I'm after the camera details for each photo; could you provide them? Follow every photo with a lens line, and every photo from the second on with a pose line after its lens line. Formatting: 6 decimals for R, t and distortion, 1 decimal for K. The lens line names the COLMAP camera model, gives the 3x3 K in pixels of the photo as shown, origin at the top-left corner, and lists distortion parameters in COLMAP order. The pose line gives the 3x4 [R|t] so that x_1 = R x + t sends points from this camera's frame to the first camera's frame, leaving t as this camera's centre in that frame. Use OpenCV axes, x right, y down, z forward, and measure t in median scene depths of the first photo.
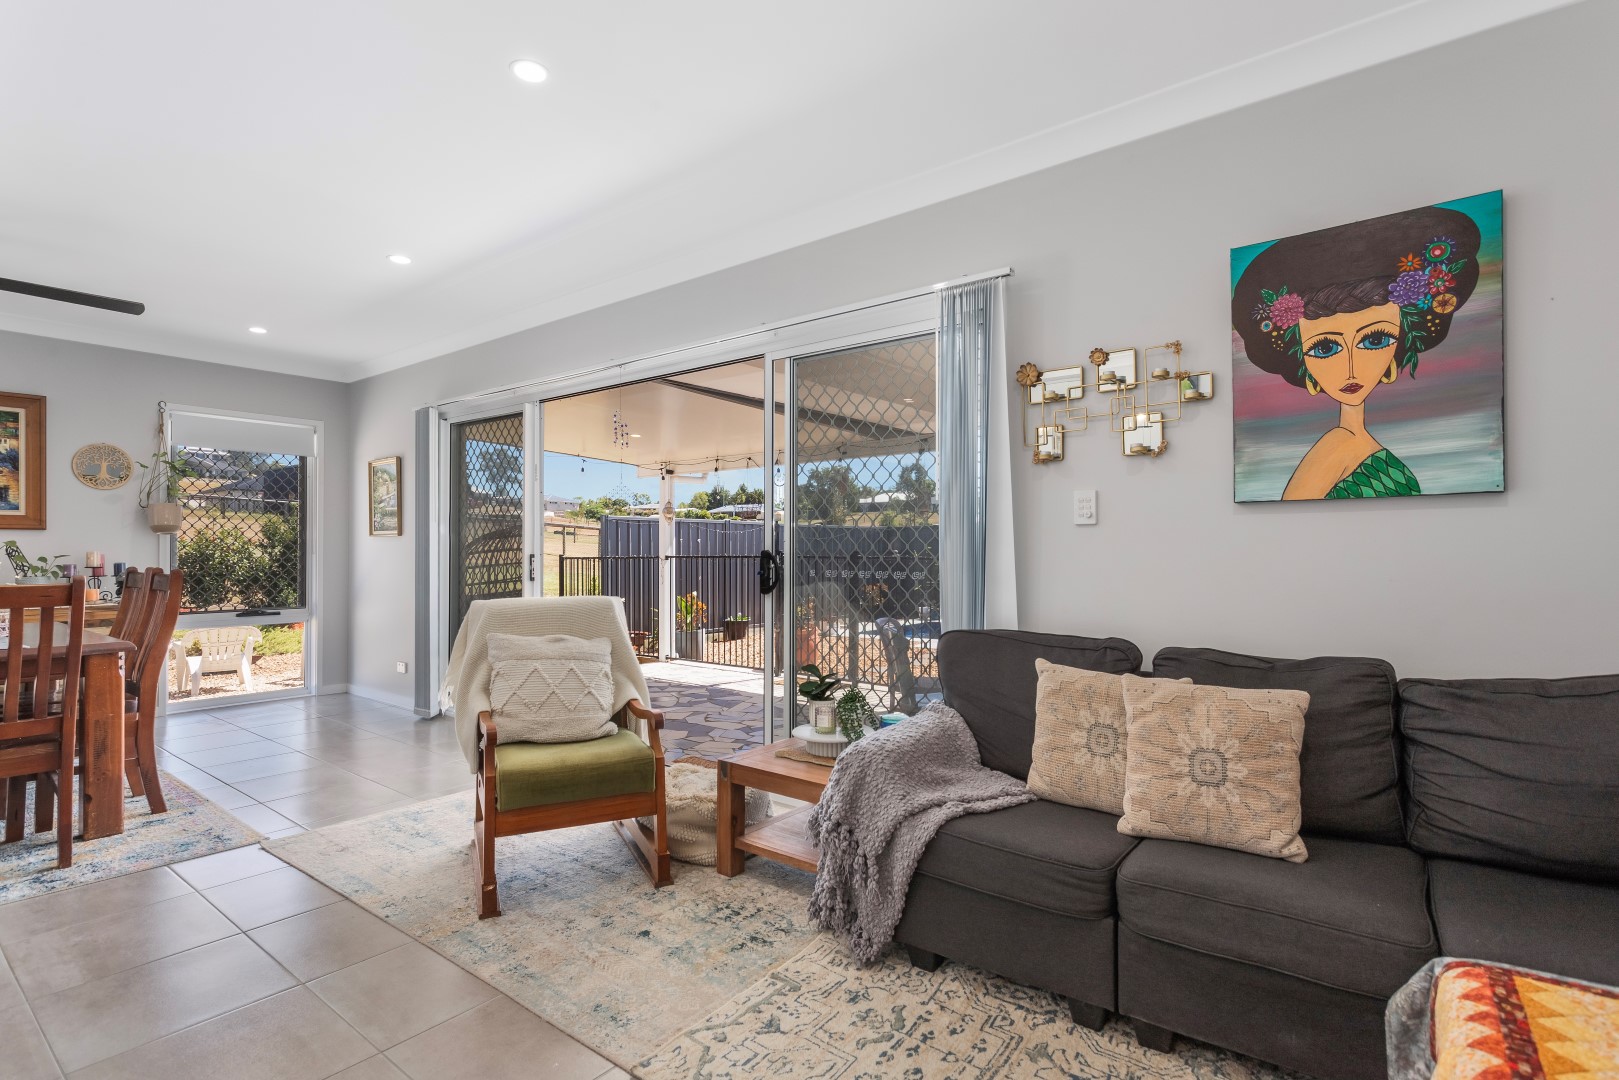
lens RADIAL K [[778.9, 0, 809.5], [0, 778.9, 540.0], [0, 0, 1]] dist [0.001609, 0.000829]
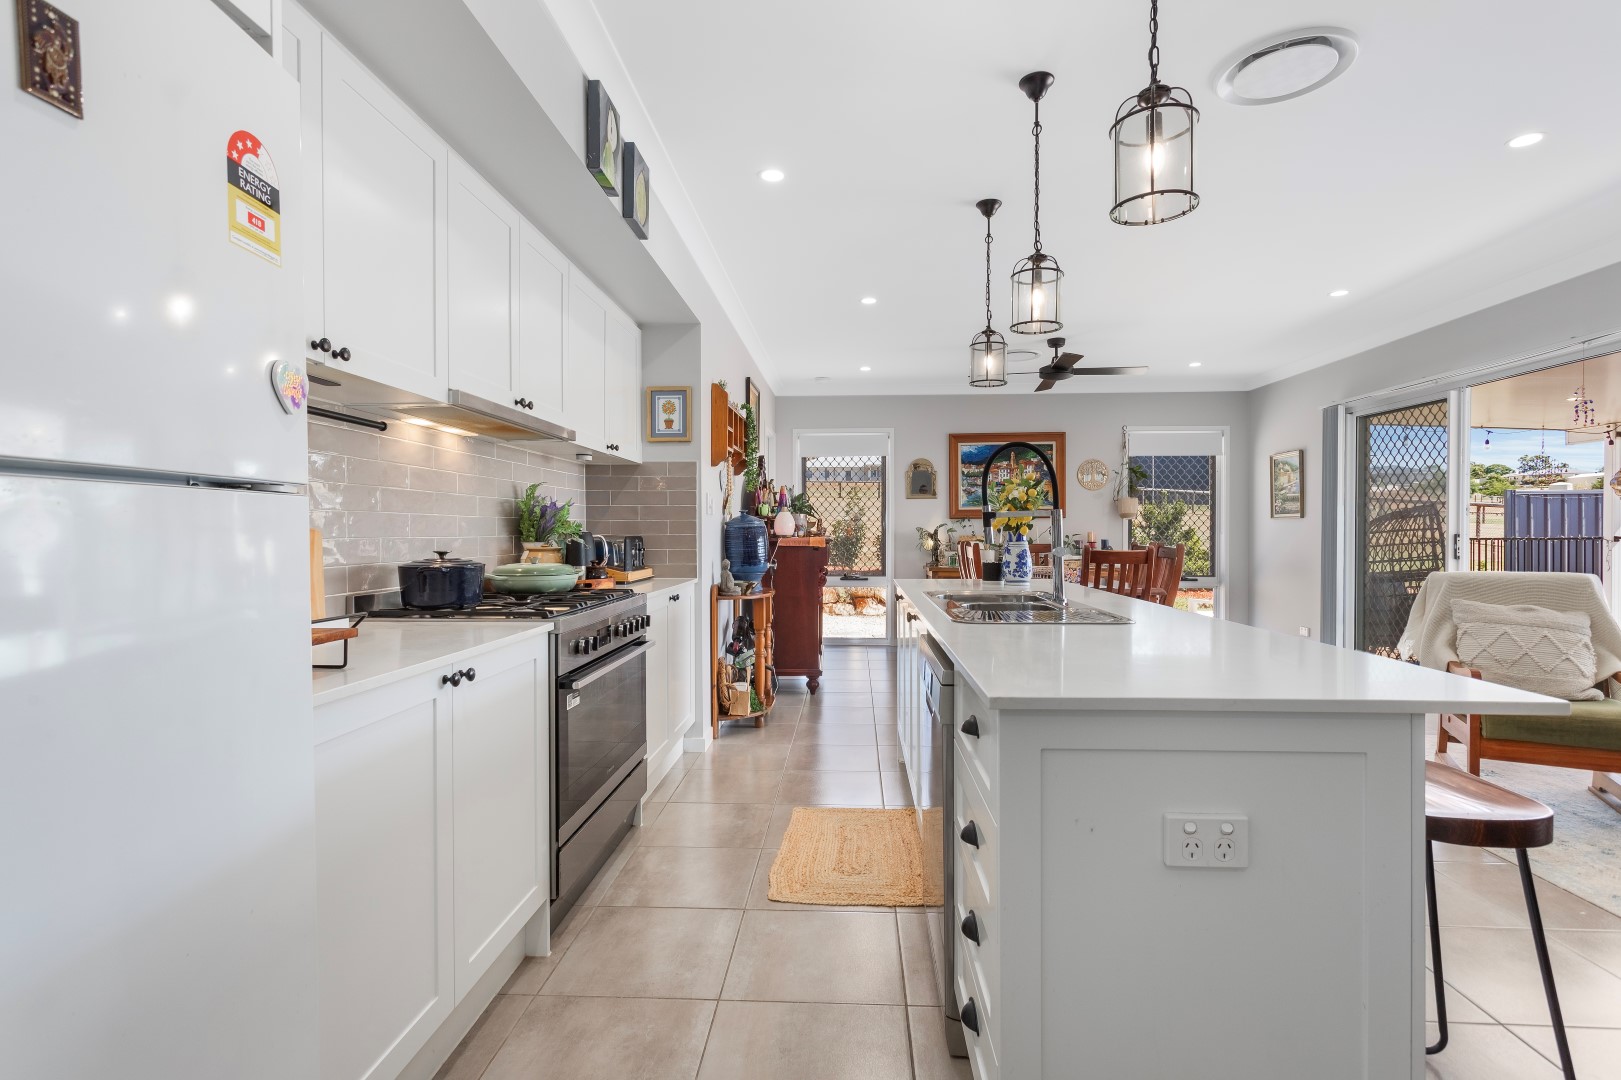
lens RADIAL K [[779.9, 0, 810.5], [0, 779.9, 540.0], [0, 0, 1]] dist [0.001609, 0.000829]
pose [[0.576753, 0.007958, -0.816880, 0.001094], [0.012554, 0.999748, 0.018603, -0.003692], [0.816822, -0.020984, 0.576507, -0.288672]]
